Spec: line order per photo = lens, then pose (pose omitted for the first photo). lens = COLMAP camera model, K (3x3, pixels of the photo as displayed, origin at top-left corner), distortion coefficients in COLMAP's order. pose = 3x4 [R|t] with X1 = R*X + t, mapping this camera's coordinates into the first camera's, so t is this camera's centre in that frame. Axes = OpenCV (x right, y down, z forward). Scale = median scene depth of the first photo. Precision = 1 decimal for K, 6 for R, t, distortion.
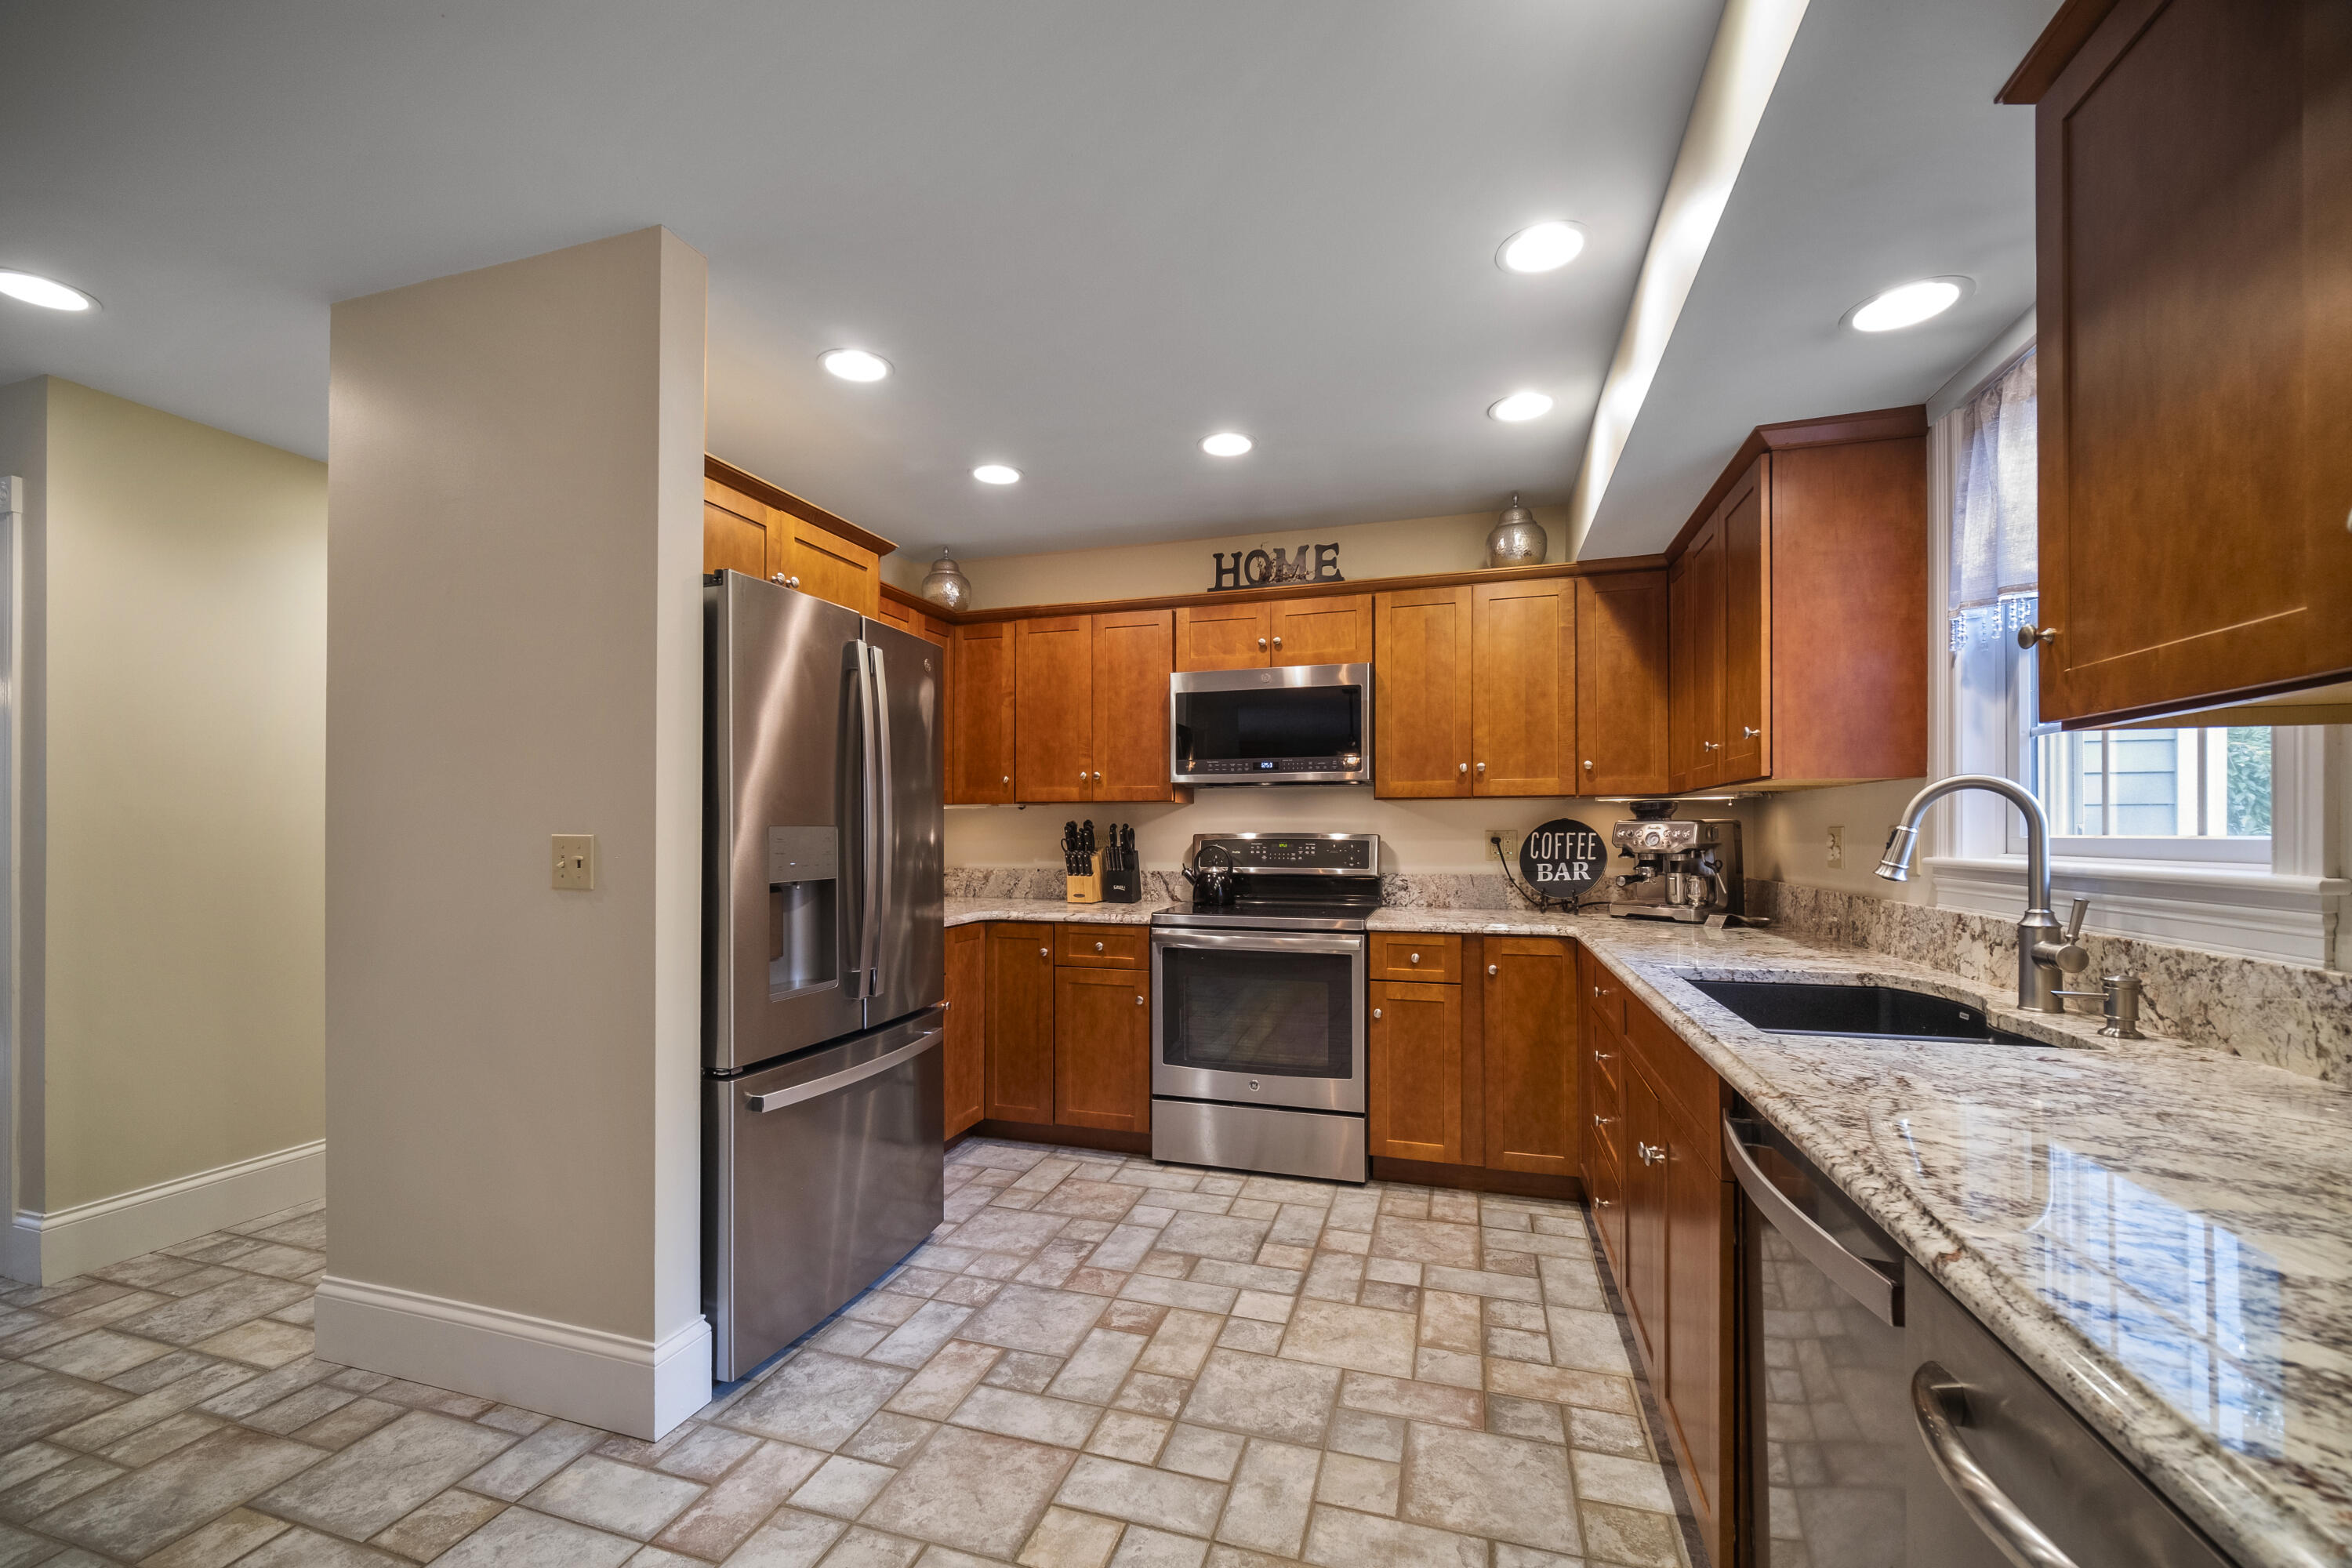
lens RADIAL K [[978.2, 0, 1141.9], [0, 978.2, 829.0], [0, 0, 1]] dist [-0.002772, -0.001337]
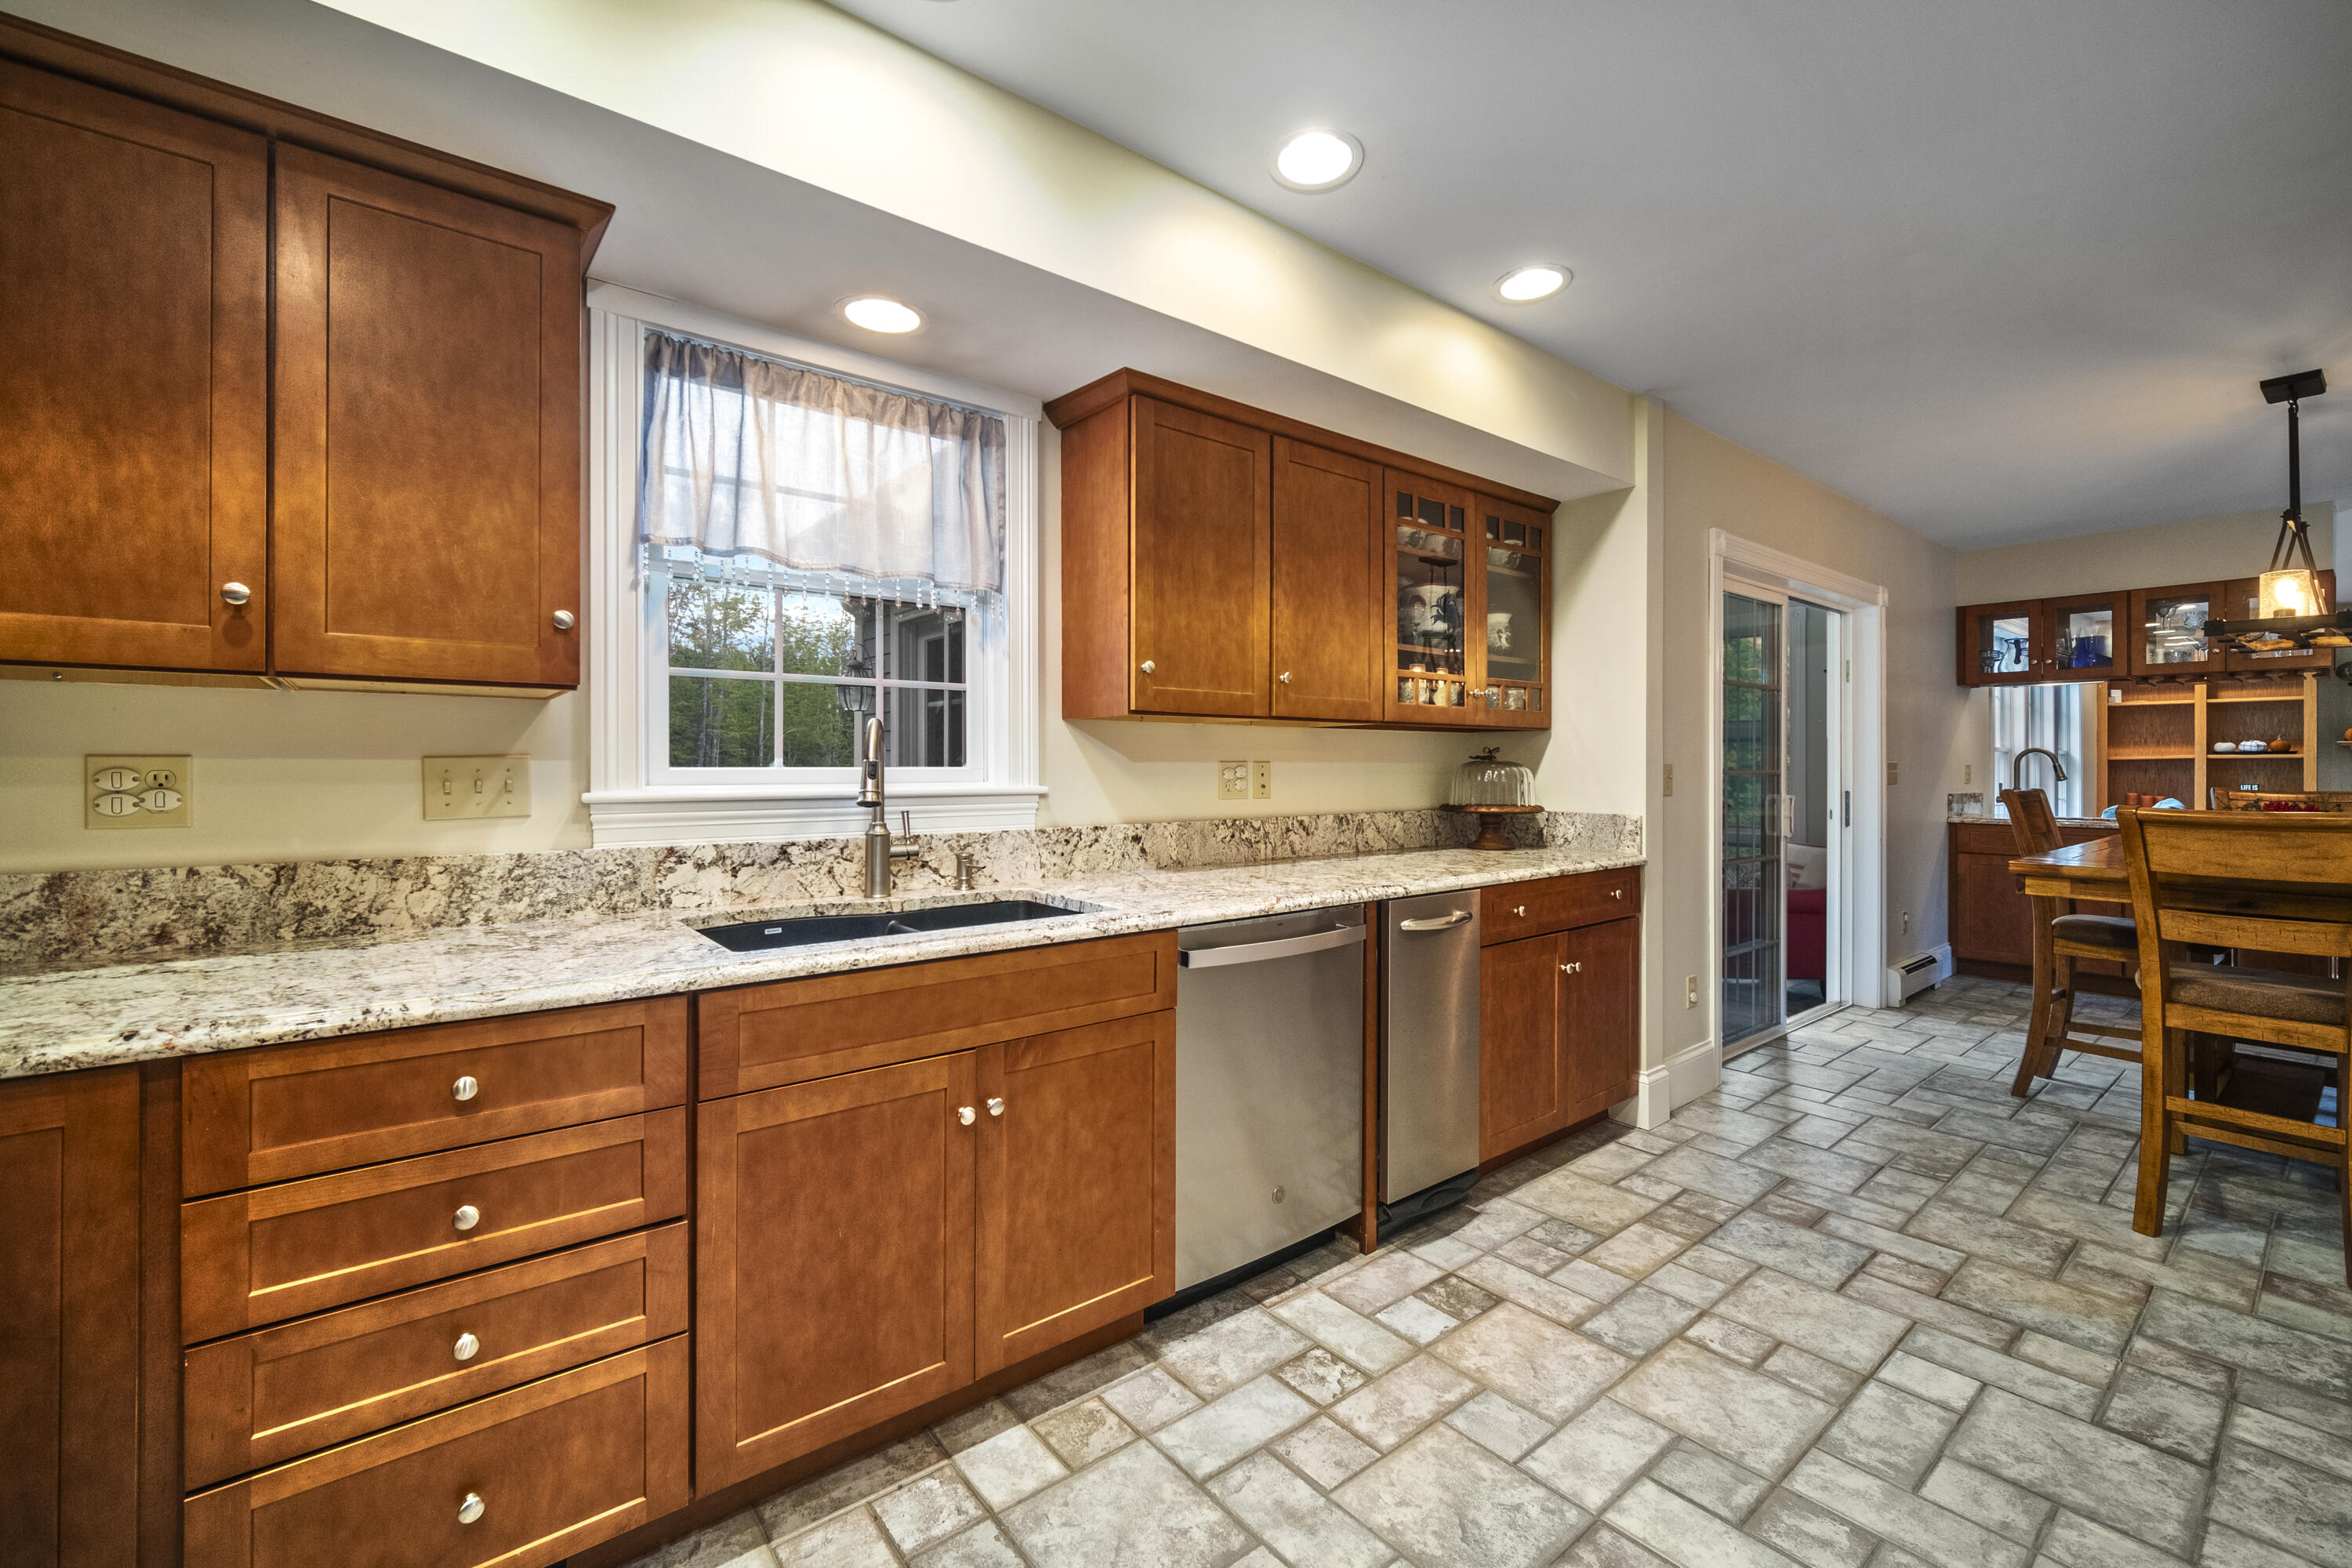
lens RADIAL K [[978.2, 0, 1169.2], [0, 978.2, 772.7], [0, 0, 1]] dist [-0.002772, -0.001337]
pose [[-0.839558, -0.019239, 0.542929, -0.075722], [-0.012304, 0.999790, 0.016401, -0.006564], [-0.543131, 0.007090, -0.839618, 0.975629]]
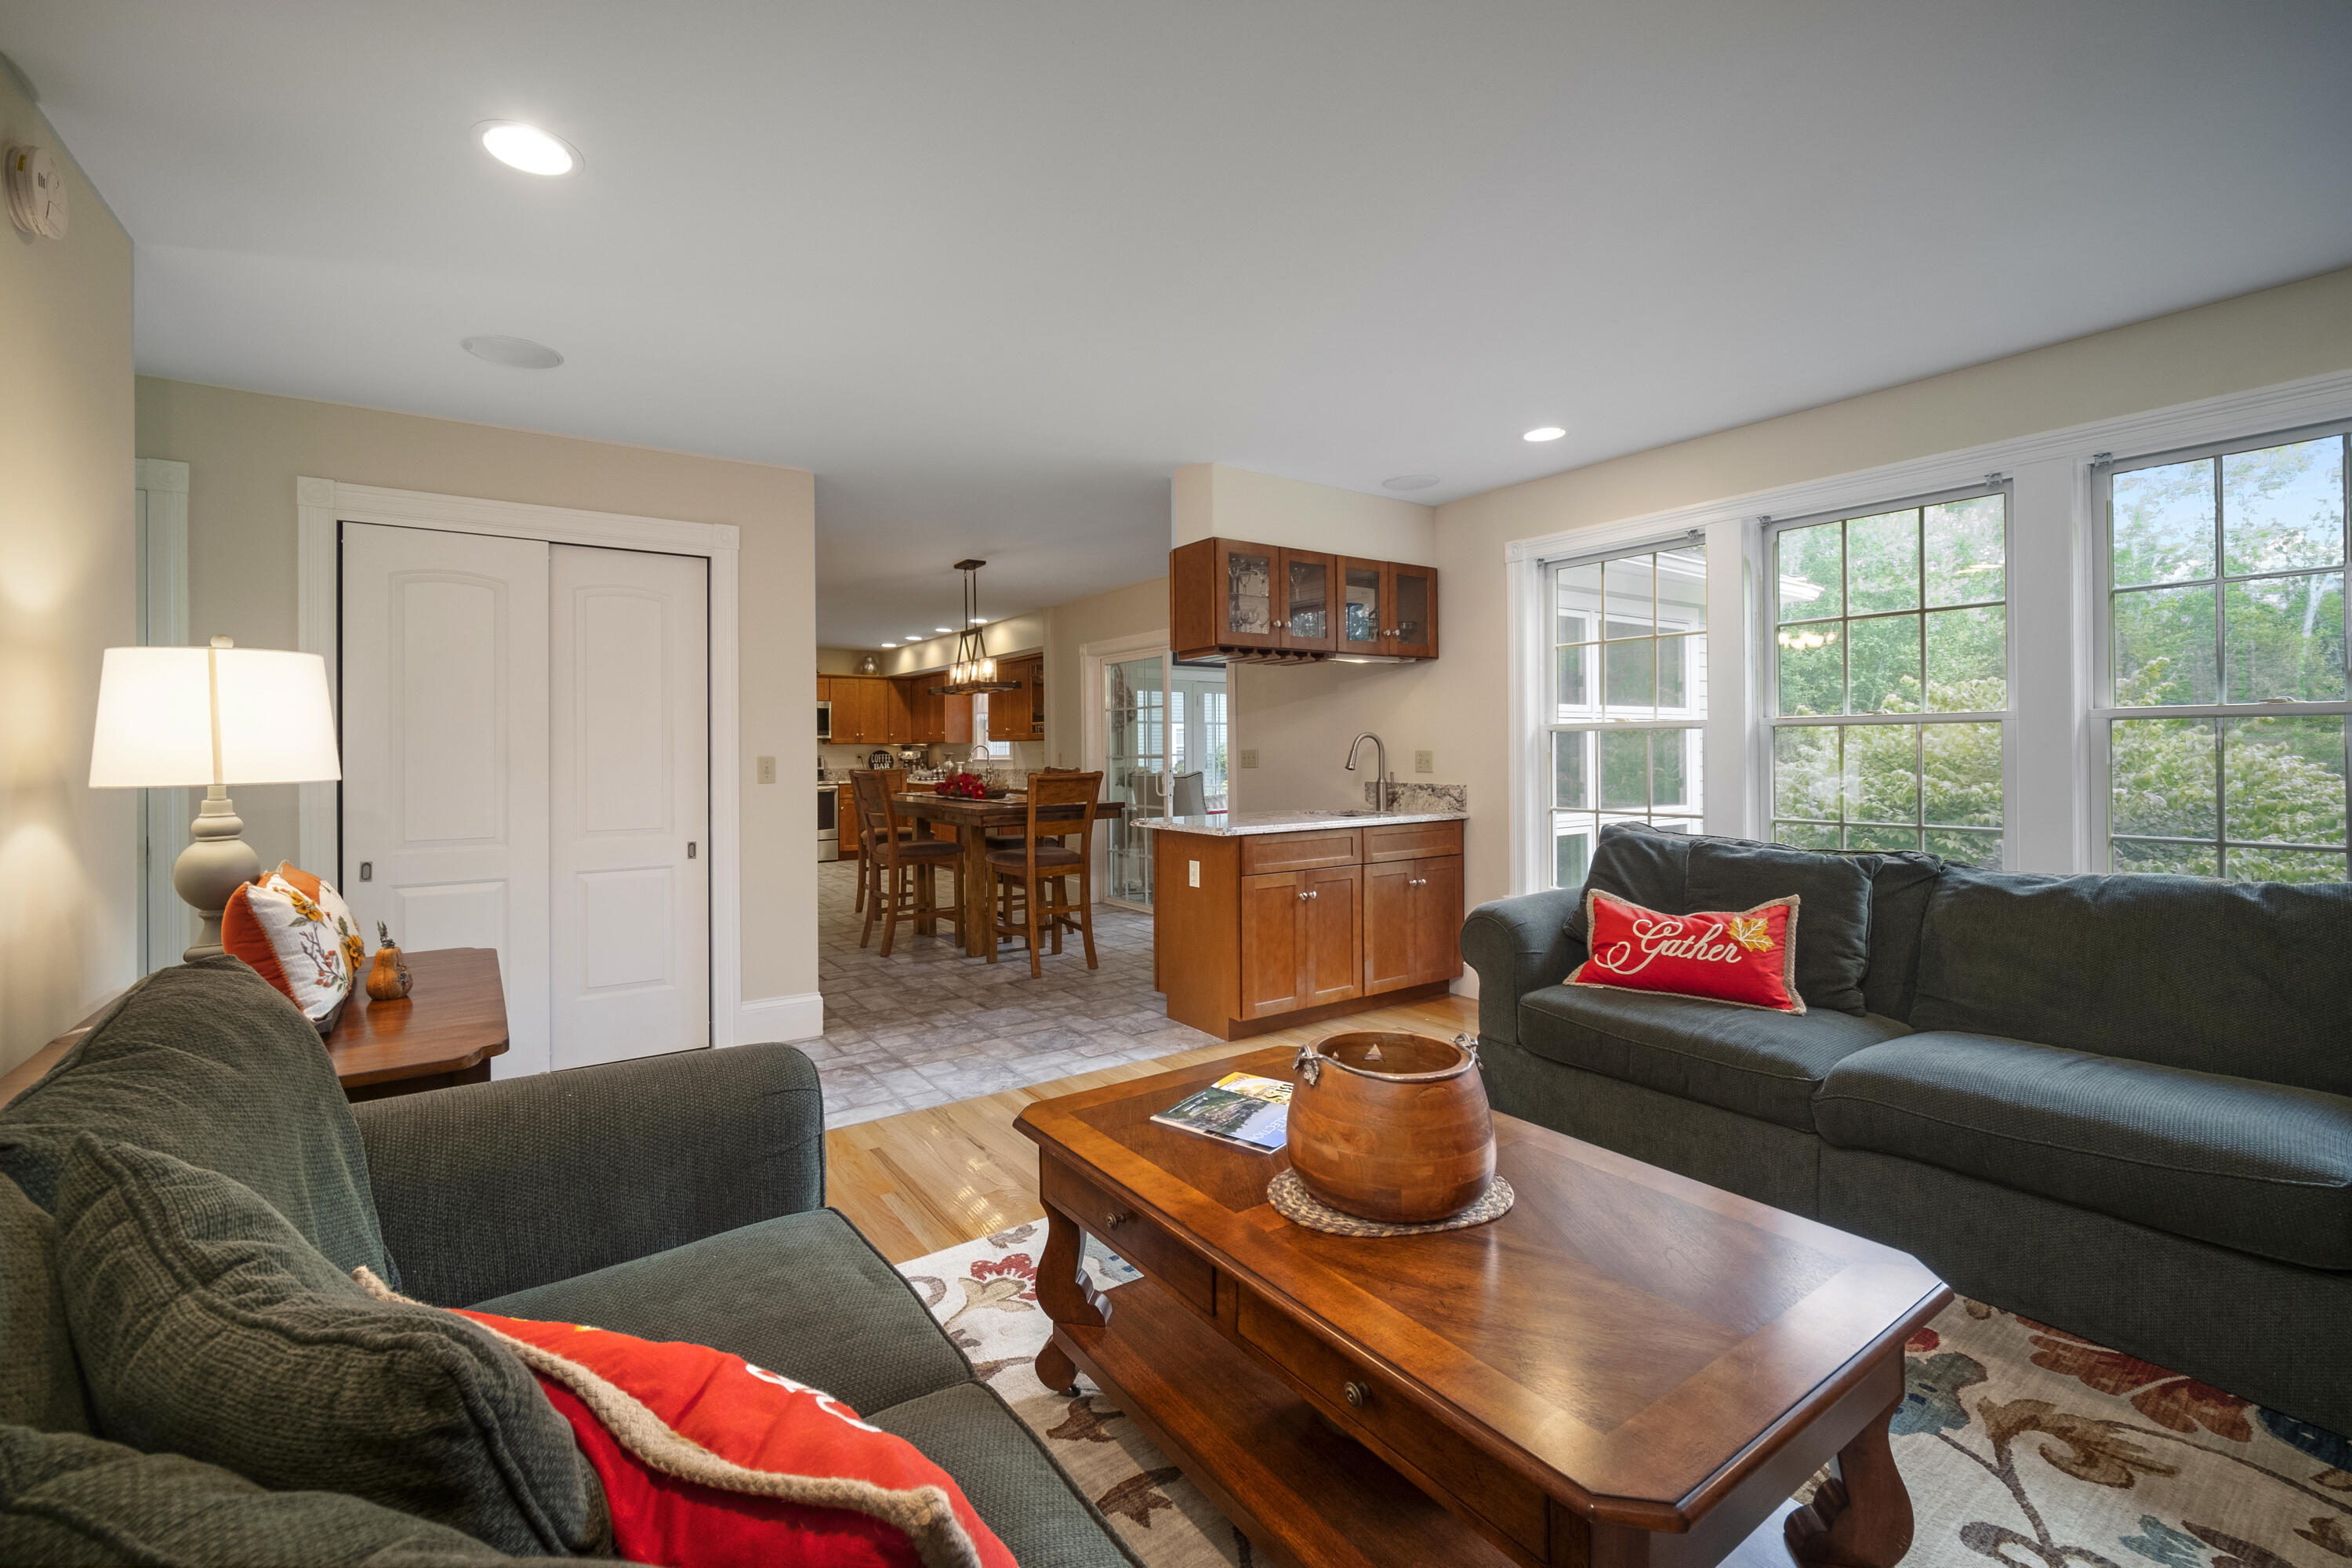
lens RADIAL K [[978.2, 0, 1131.1], [0, 978.2, 741.0], [0, 0, 1]] dist [-0.002772, -0.001337]
pose [[0.622155, 0.004357, 0.782882, -1.815284], [0.002341, 0.999970, -0.007426, -0.016302], [-0.782891, 0.006453, 0.622126, -1.916167]]
